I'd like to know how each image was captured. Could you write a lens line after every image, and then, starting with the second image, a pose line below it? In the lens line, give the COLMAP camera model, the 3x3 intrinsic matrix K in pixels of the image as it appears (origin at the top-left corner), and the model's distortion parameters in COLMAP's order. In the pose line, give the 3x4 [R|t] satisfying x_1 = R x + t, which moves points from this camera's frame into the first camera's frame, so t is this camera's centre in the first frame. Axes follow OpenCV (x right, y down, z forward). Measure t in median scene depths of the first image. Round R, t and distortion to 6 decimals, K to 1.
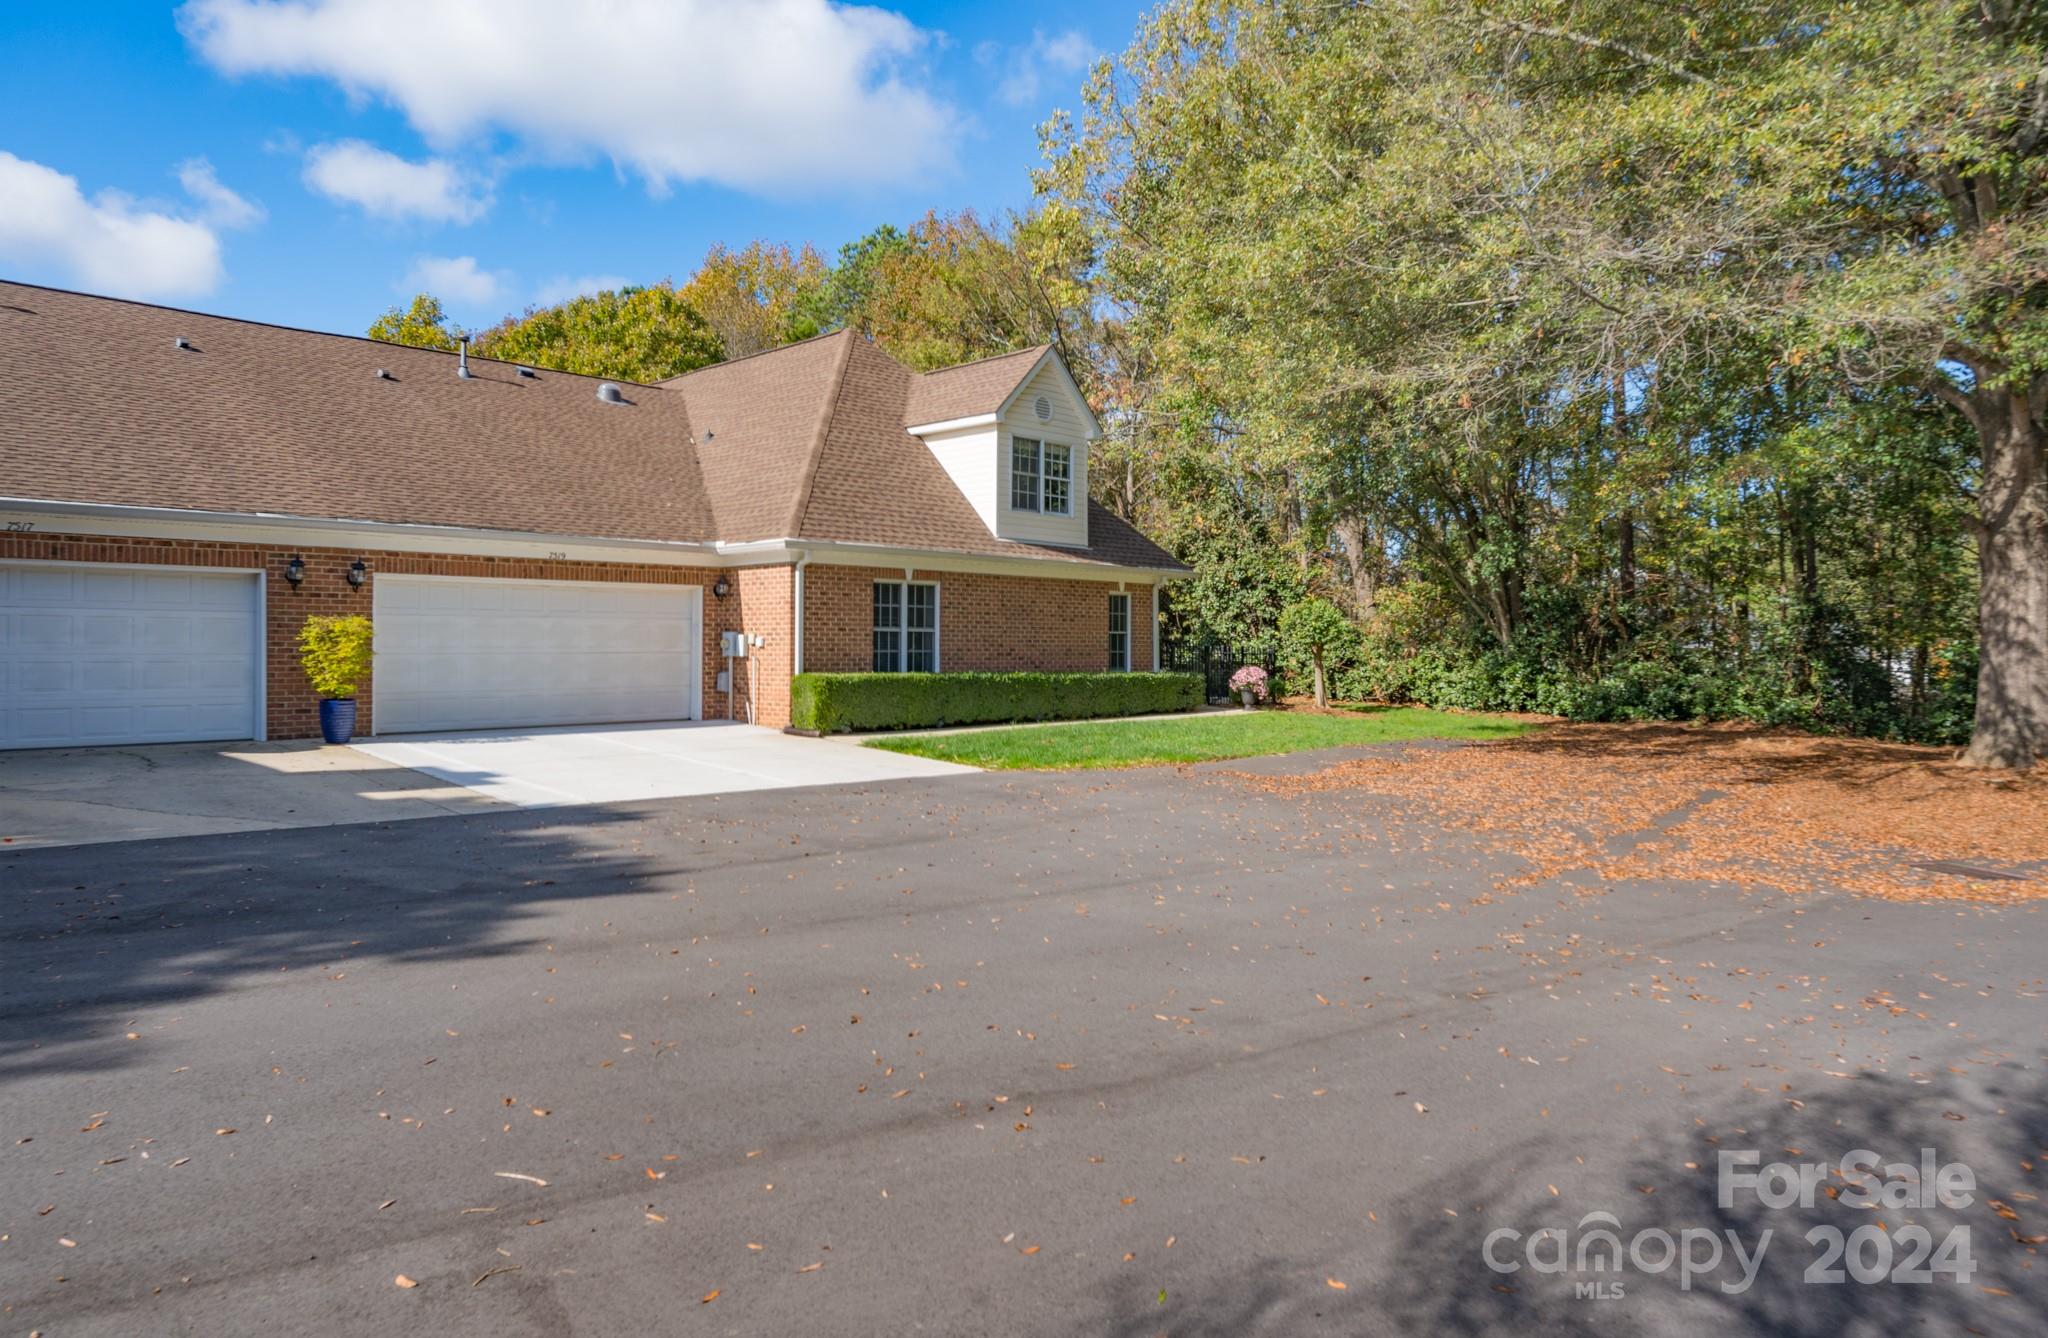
lens RADIAL K [[1309.4, 0, 1022.1], [0, 1309.4, 669.5], [0, 0, 1]] dist [-0.008122, -0.000829]
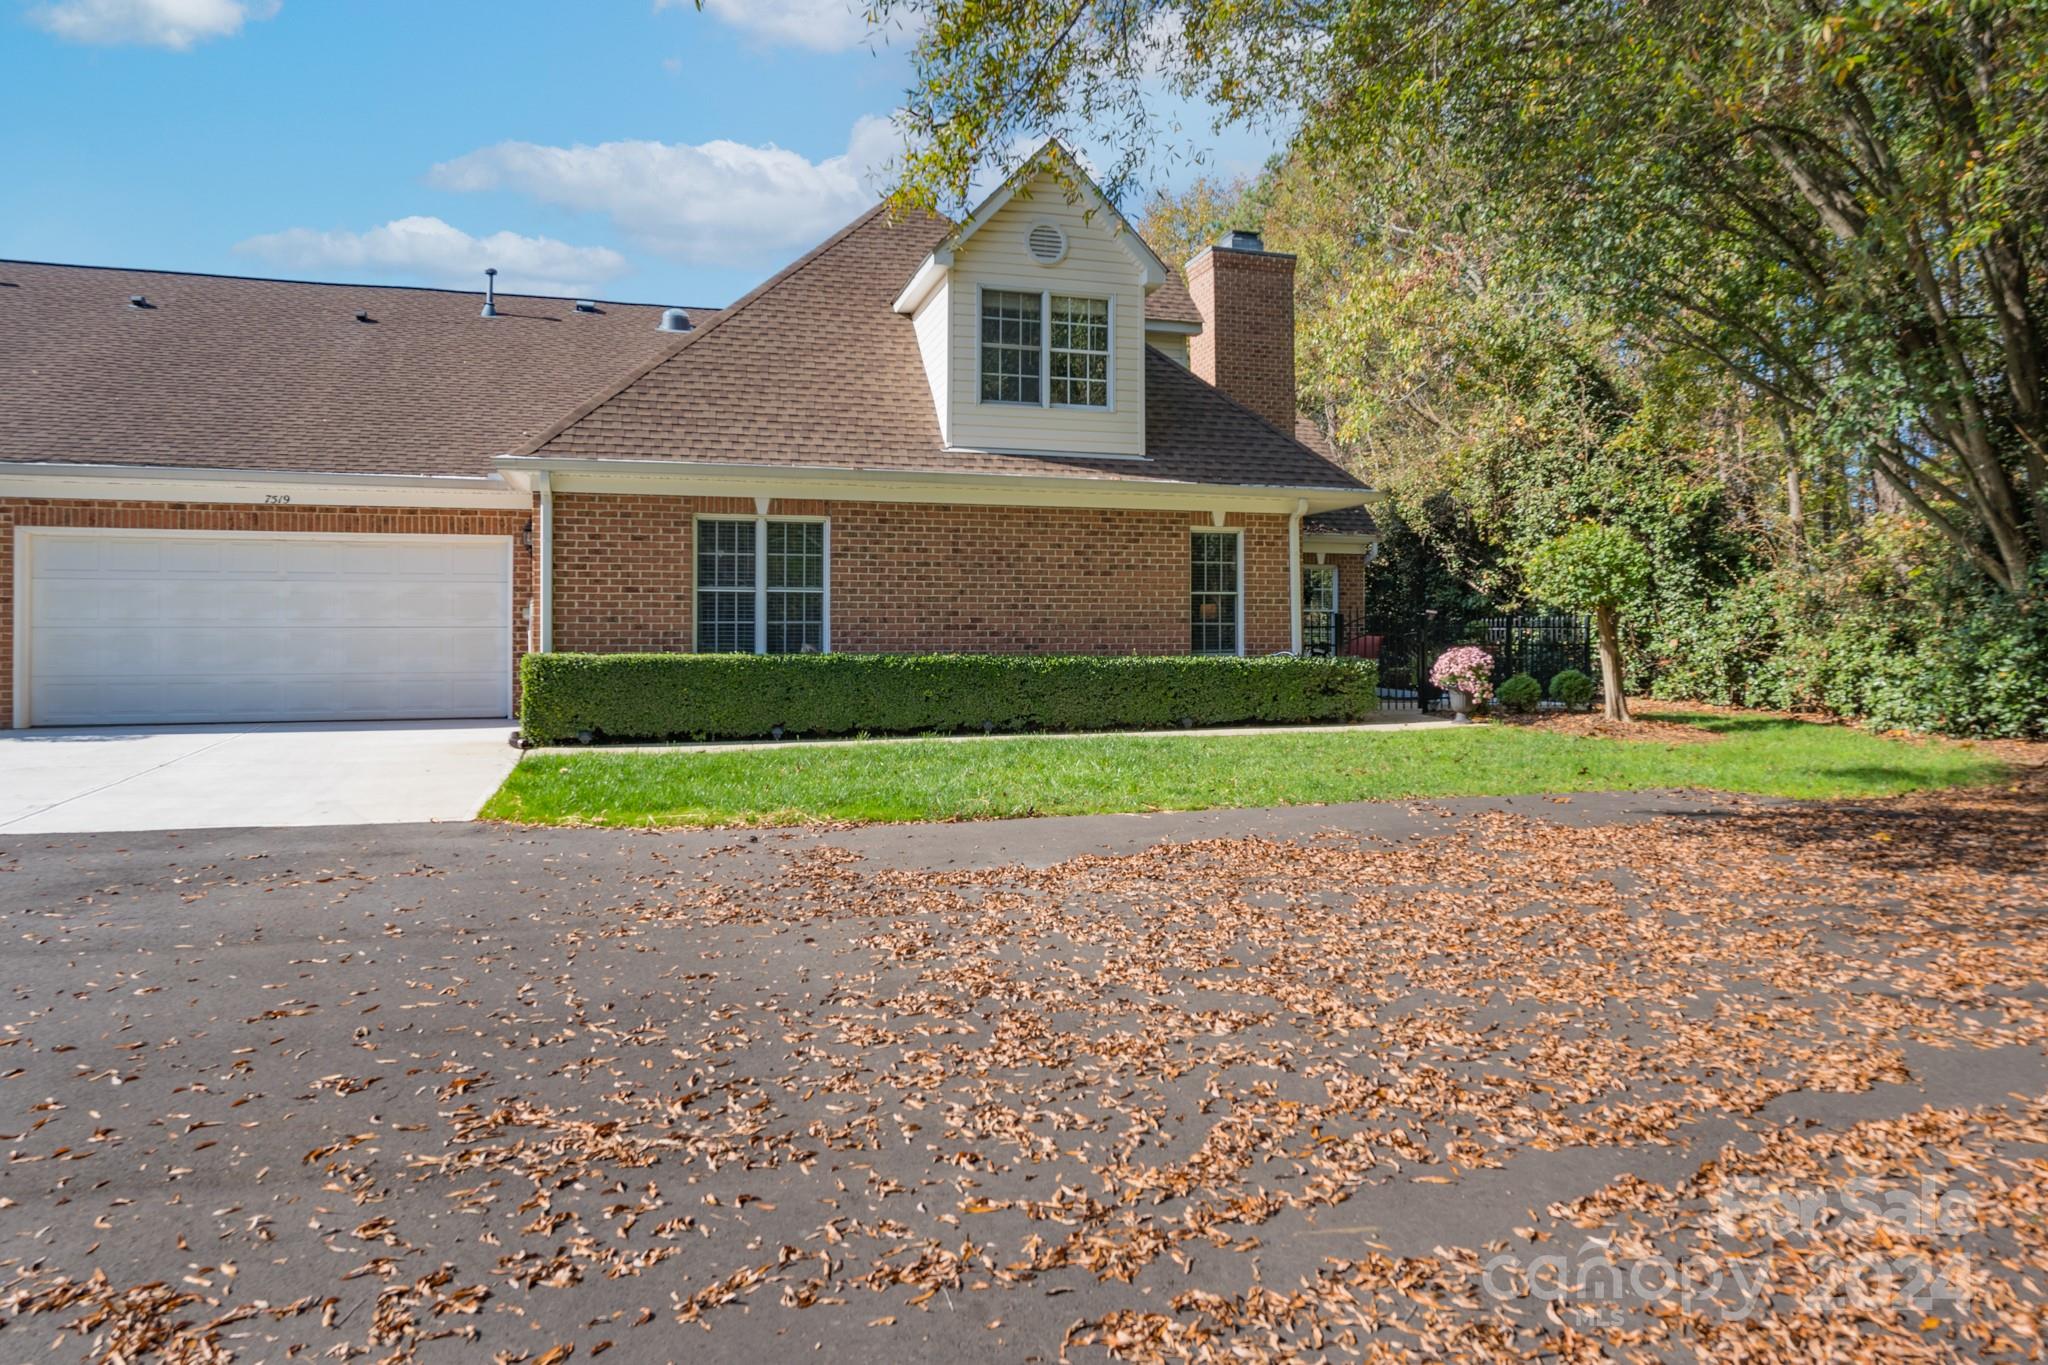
lens RADIAL K [[1303.5, 0, 1020.1], [0, 1303.5, 668.7], [0, 0, 1]] dist [0.007016, 0.001434]
pose [[0.870894, 0.002812, -0.491462, 0.341111], [-0.002600, 0.999996, 0.001115, 0.008420], [0.491464, 0.000307, 0.870898, 0.471514]]
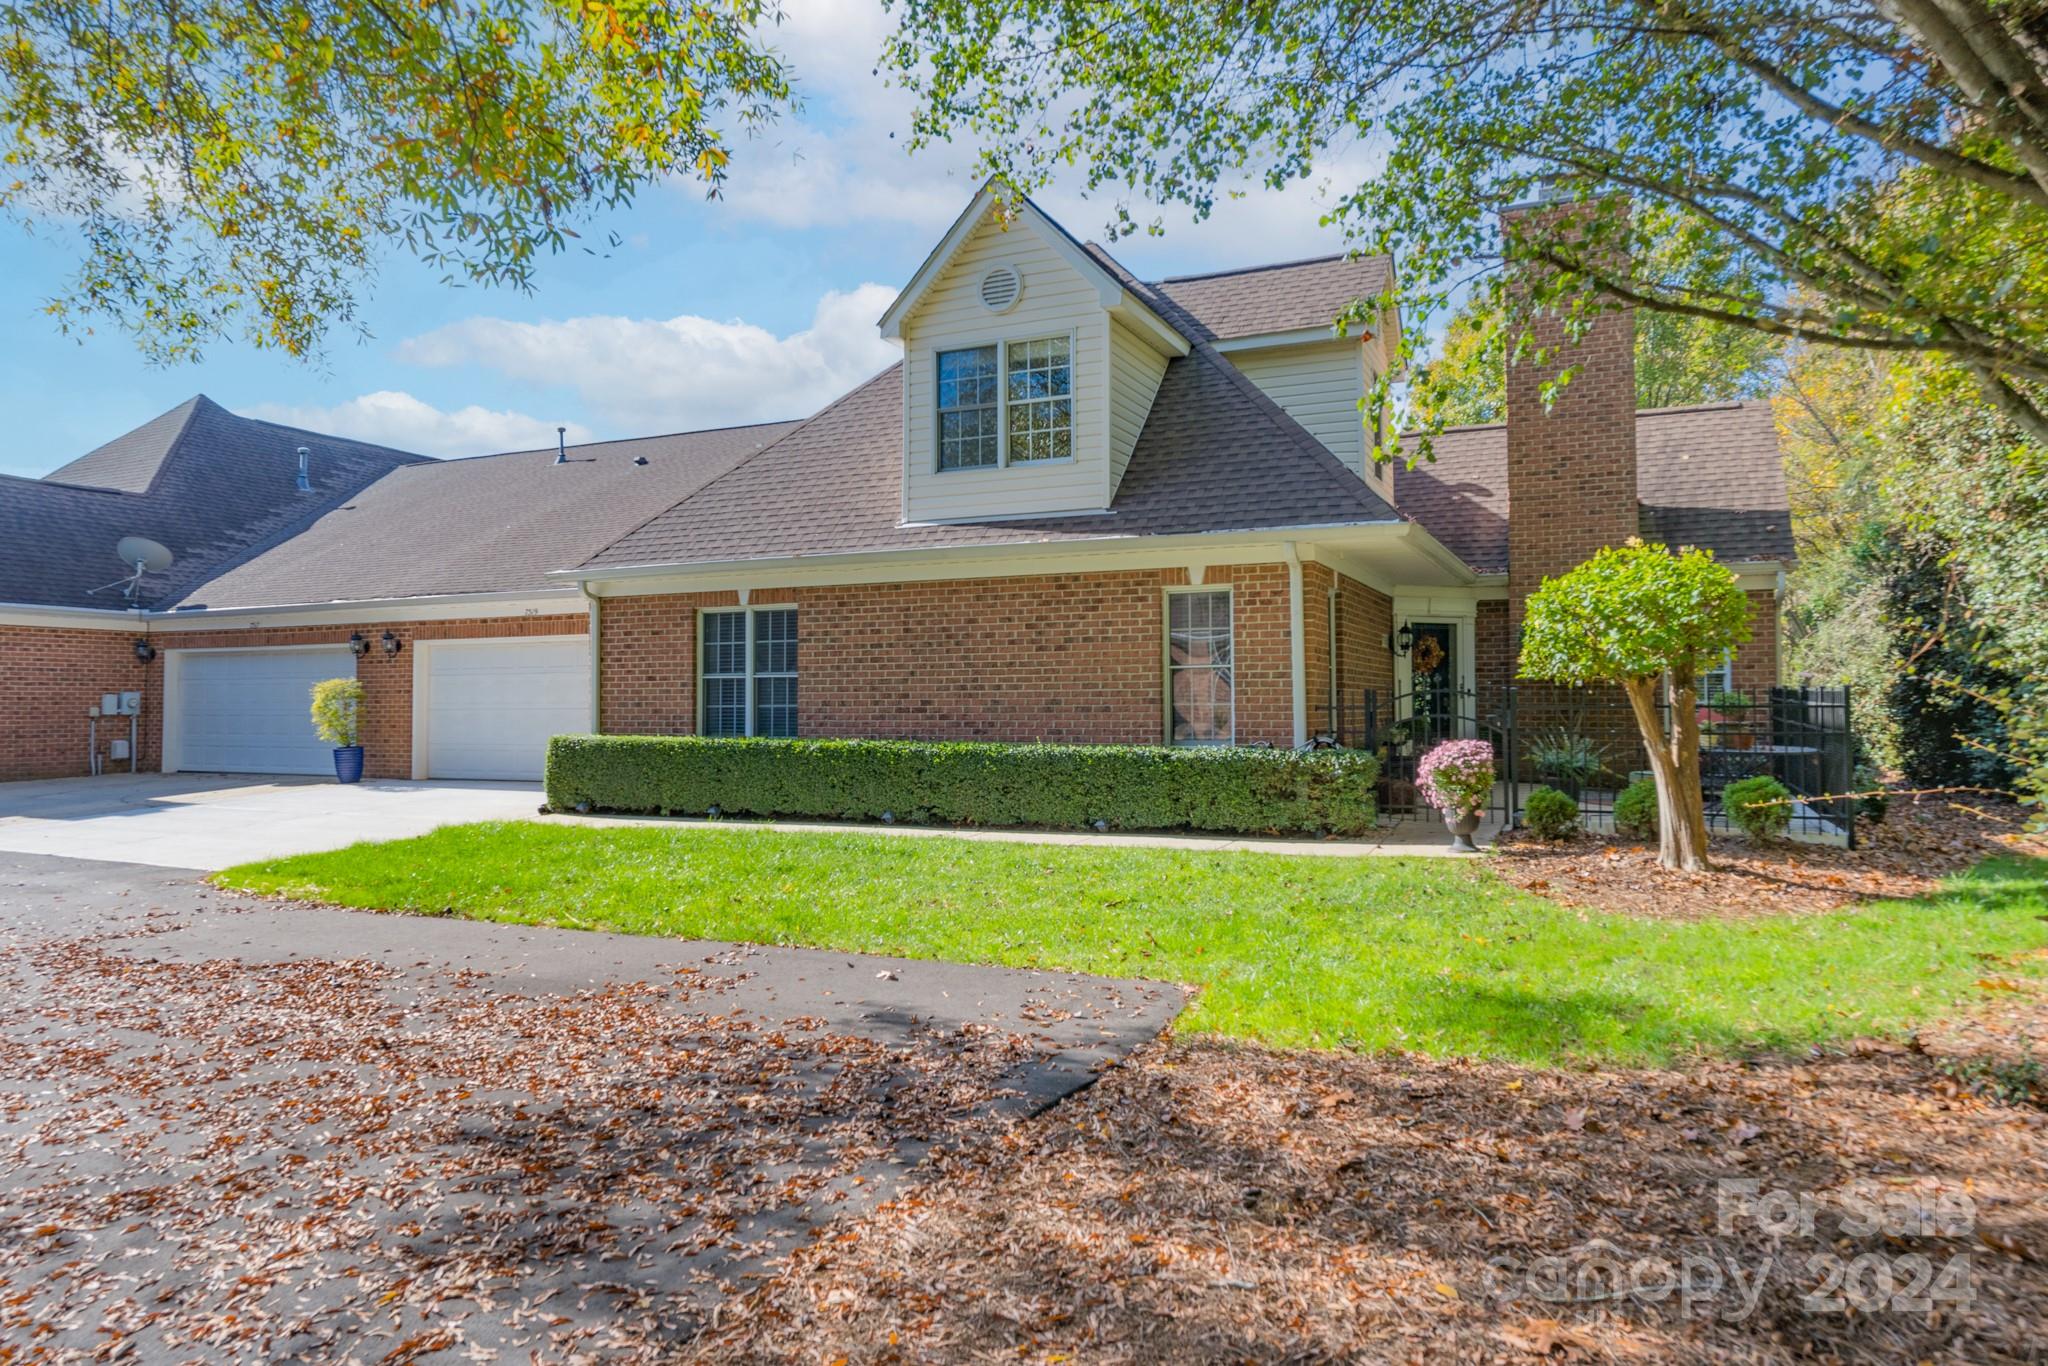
lens RADIAL K [[1303.5, 0, 1024.4], [0, 1303.5, 690.6], [0, 0, 1]] dist [0.007016, 0.001434]
pose [[0.336393, -0.015046, -0.941602, 0.603515], [-0.008443, 0.999784, -0.018992, -0.010018], [0.941684, 0.014339, 0.336193, 0.876450]]
